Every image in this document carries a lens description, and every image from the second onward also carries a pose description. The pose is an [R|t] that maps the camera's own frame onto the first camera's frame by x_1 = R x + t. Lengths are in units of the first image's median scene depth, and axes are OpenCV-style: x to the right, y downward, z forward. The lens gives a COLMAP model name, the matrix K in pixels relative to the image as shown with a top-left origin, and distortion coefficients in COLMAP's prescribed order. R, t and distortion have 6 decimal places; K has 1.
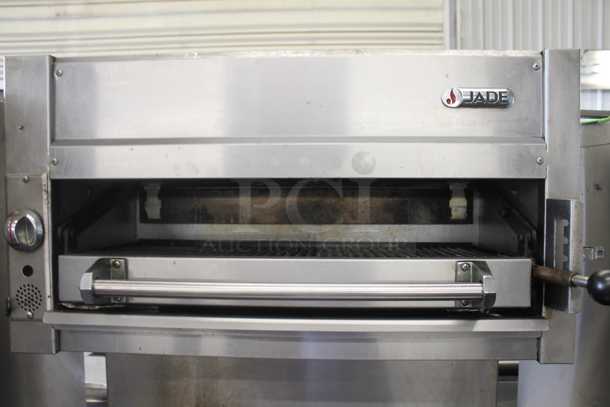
lens RADIAL K [[517.4, 0, 308.5], [0, 517.4, 205.5], [0, 0, 1]] dist [-0.161970, 0.135166]
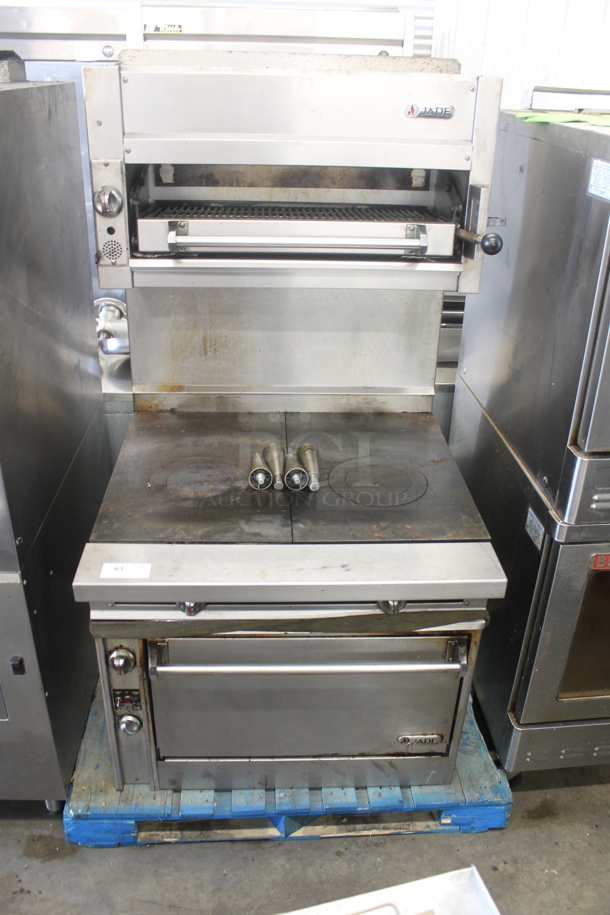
lens RADIAL K [[776.1, 0, 305.2], [0, 776.1, 465.8], [0, 0, 1]] dist [-0.161970, 0.135166]
pose [[0.994886, -0.022888, 0.098381, -0.245543], [-0.021707, 0.902784, 0.429547, -0.204112], [-0.098649, -0.429486, 0.897670, -1.282100]]
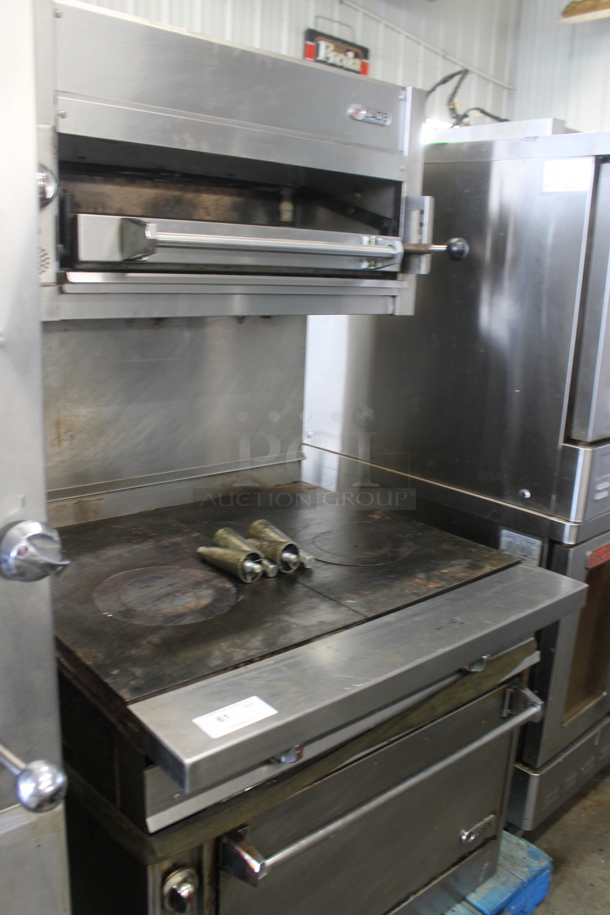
lens RADIAL K [[776.1, 0, 305.2], [0, 776.1, 465.8], [0, 0, 1]] dist [-0.161970, 0.135166]
pose [[0.726218, -0.143099, 0.672406, -1.223247], [-0.012612, 0.975158, 0.221151, 0.245508], [-0.687349, -0.169084, 0.706373, -0.431457]]
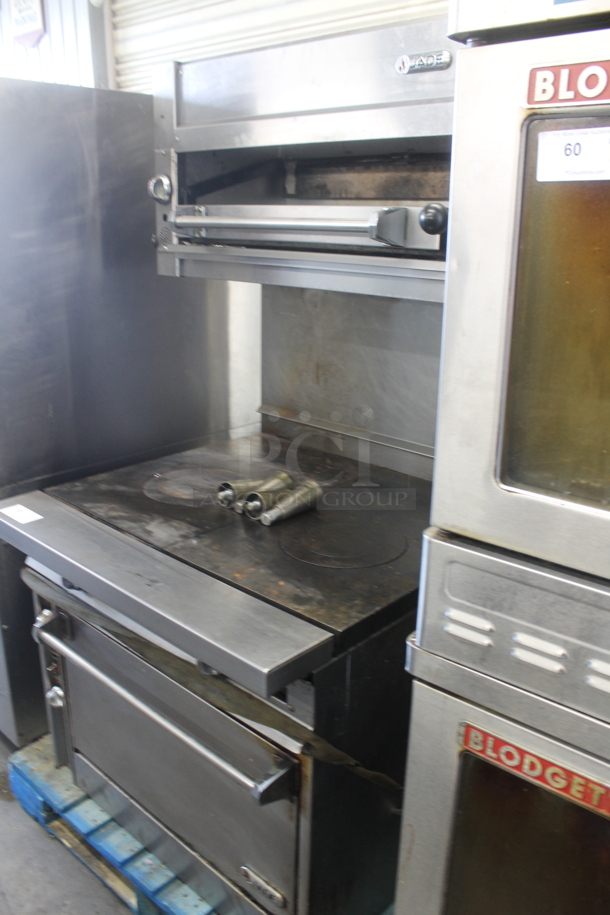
lens RADIAL K [[776.1, 0, 305.2], [0, 776.1, 465.8], [0, 0, 1]] dist [-0.161970, 0.135166]
pose [[0.767456, 0.213498, -0.604507, 1.284892], [-0.045208, 0.958595, 0.281161, 0.185169], [0.639505, -0.188450, 0.745332, -0.557334]]
